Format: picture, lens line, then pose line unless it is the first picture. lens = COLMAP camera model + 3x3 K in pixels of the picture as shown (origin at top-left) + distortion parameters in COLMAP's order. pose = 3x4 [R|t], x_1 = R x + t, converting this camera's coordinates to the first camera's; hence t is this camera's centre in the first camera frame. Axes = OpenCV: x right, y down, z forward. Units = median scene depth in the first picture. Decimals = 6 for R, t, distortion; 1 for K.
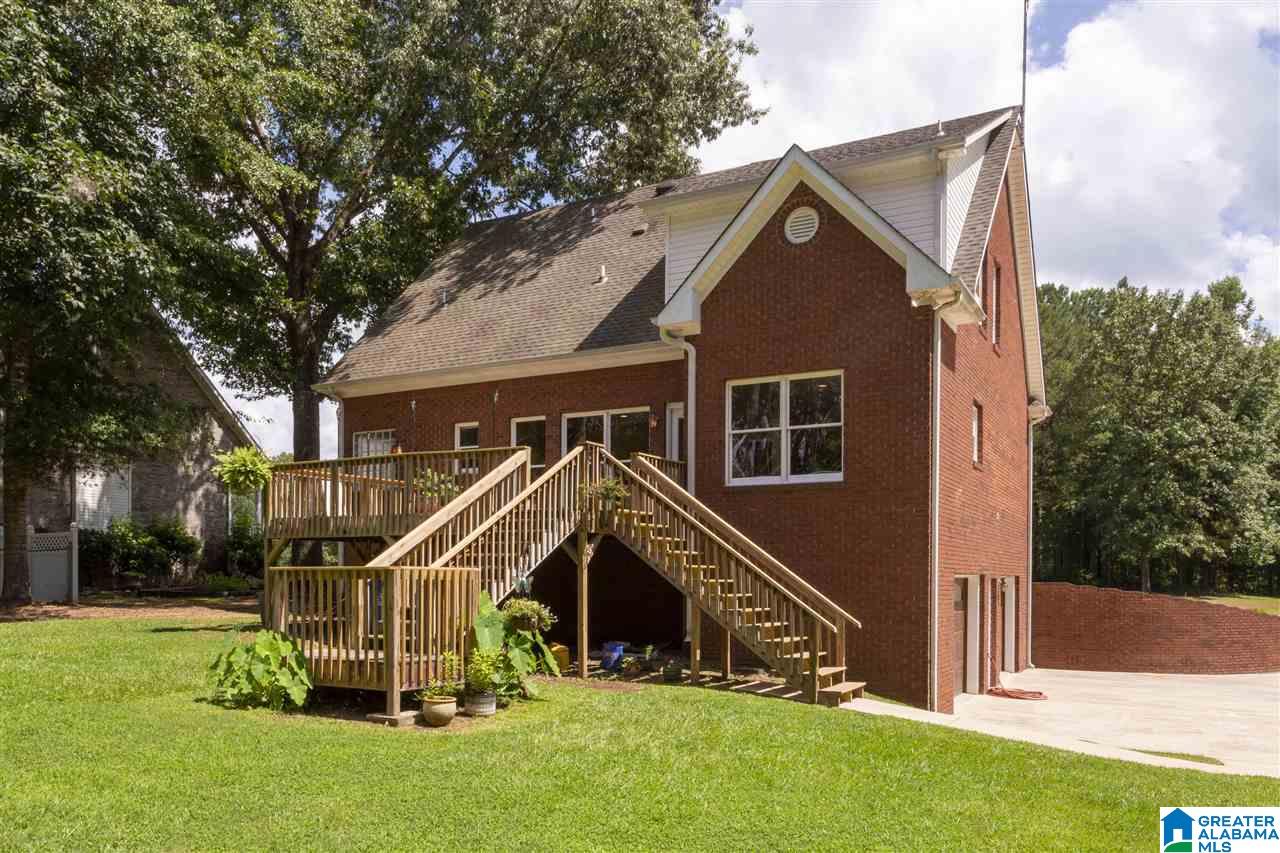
lens RADIAL K [[1014.9, 0, 640.0], [0, 1014.9, 426.5], [0, 0, 1]] dist [0.005561, 0.005983]
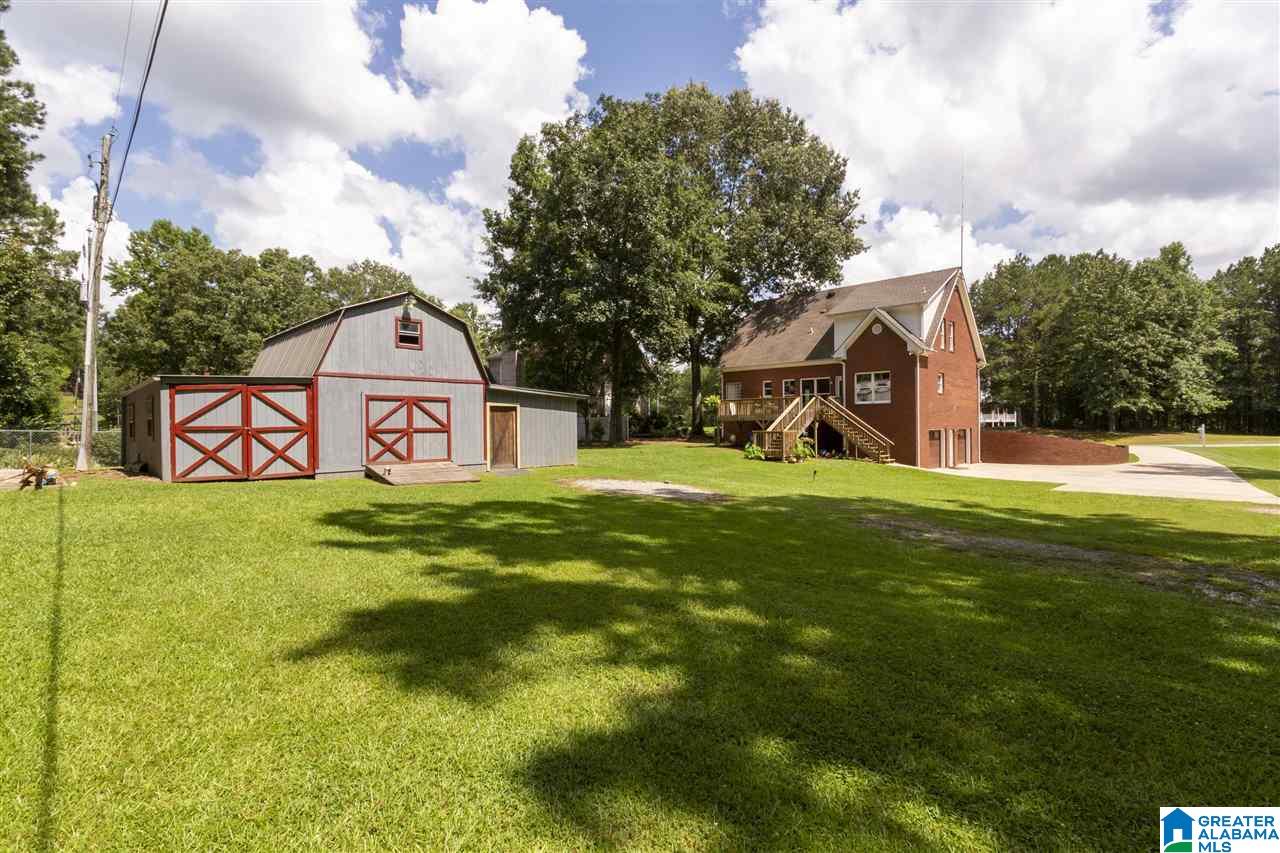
lens RADIAL K [[638.0, 0, 634.0], [0, 638.0, 382.2], [0, 0, 1]] dist [0.003296, 0.000053]
pose [[0.967862, -0.027327, -0.249995, -0.085312], [0.047622, 0.996008, 0.075497, -0.189158], [0.246934, -0.084976, 0.965299, -1.107988]]
